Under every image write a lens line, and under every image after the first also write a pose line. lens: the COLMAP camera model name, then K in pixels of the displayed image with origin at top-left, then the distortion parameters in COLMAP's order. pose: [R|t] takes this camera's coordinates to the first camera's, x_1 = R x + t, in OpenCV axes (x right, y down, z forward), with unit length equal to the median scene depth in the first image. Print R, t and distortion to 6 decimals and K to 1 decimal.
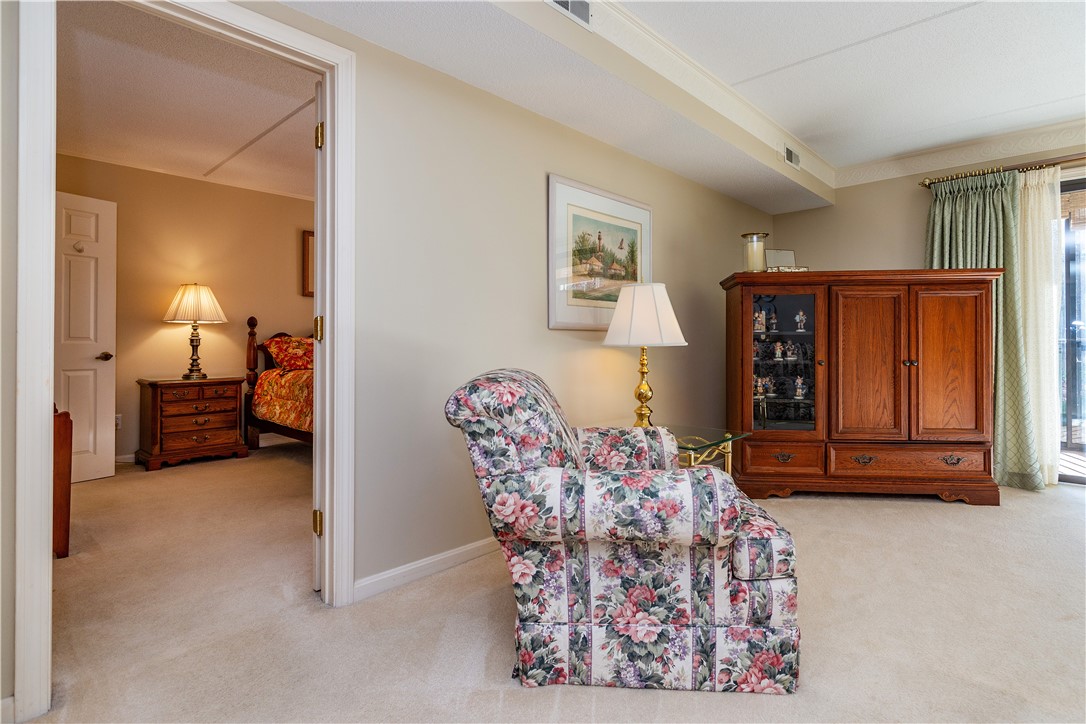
lens RADIAL K [[548.0, 0, 574.4], [0, 548.0, 338.4], [0, 0, 1]] dist [-0.004215, 0.000117]
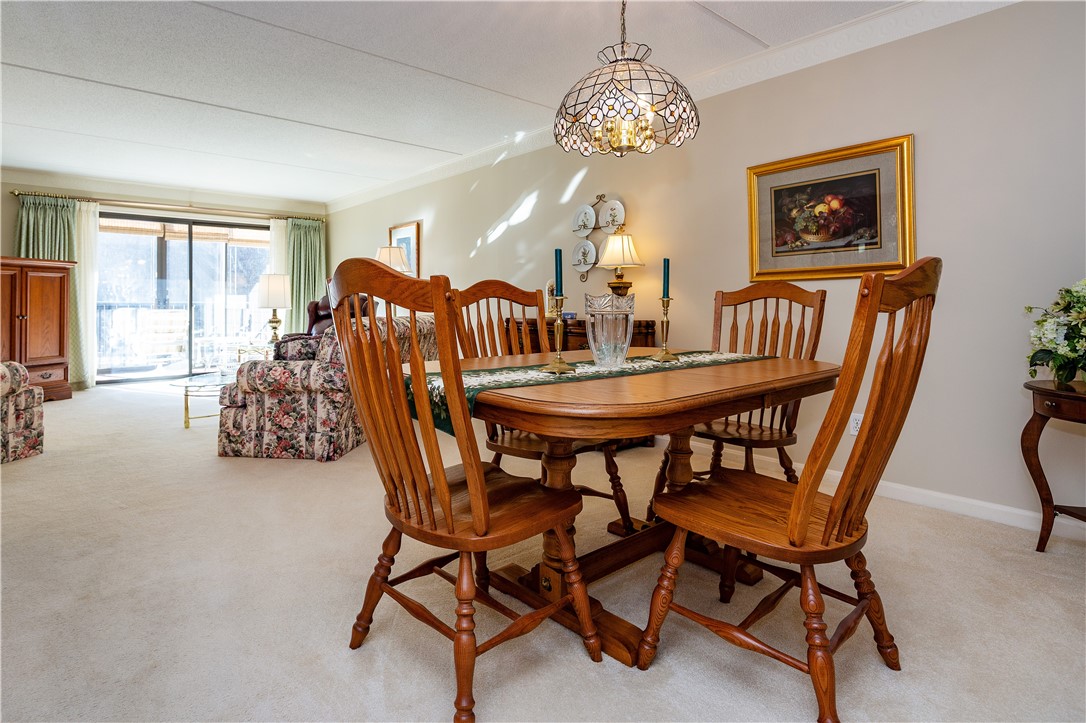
lens RADIAL K [[583.1, 0, 498.5], [0, 583.1, 299.7], [0, 0, 1]] dist [-0.003688, 0.000405]
pose [[0.160068, 0.008680, 0.987068, -1.716897], [-0.009587, 0.999928, -0.007238, -0.013111], [-0.987059, -0.008305, 0.160140, -1.299062]]
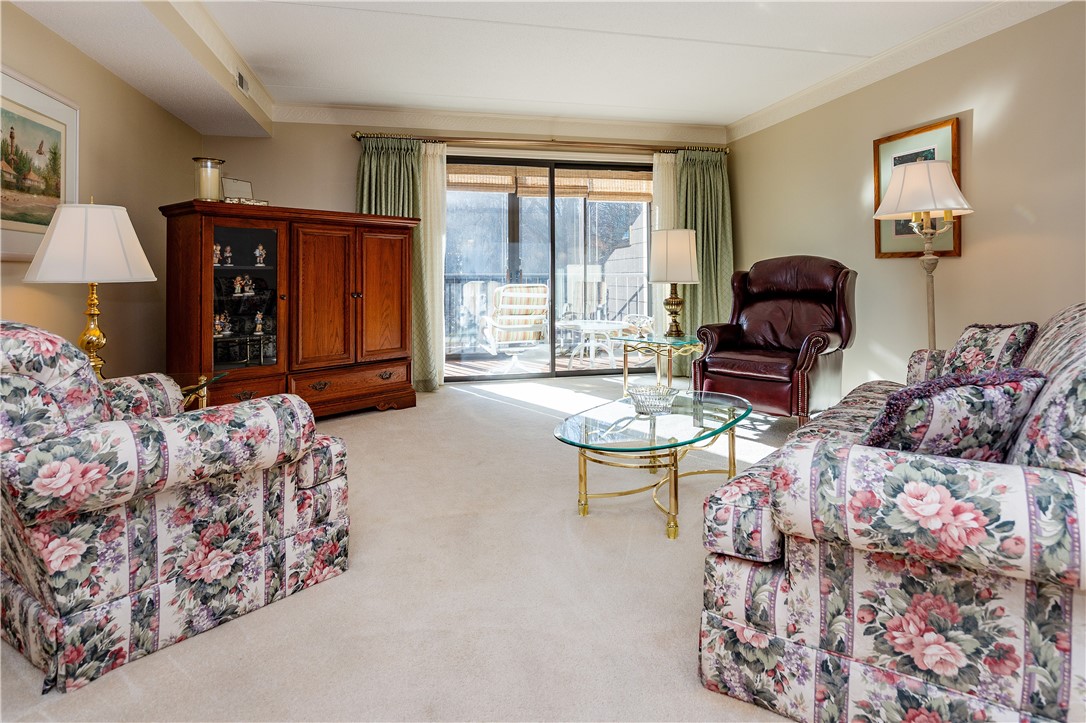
lens RADIAL K [[614.9, 0, 545.5], [0, 614.9, 272.9], [0, 0, 1]] dist [-0.002509, 0.000612]
pose [[0.575546, 0.004299, 0.817758, -0.439204], [-0.005099, 0.999986, -0.001668, -0.002506], [-0.817753, -0.003210, 0.575560, -0.125390]]
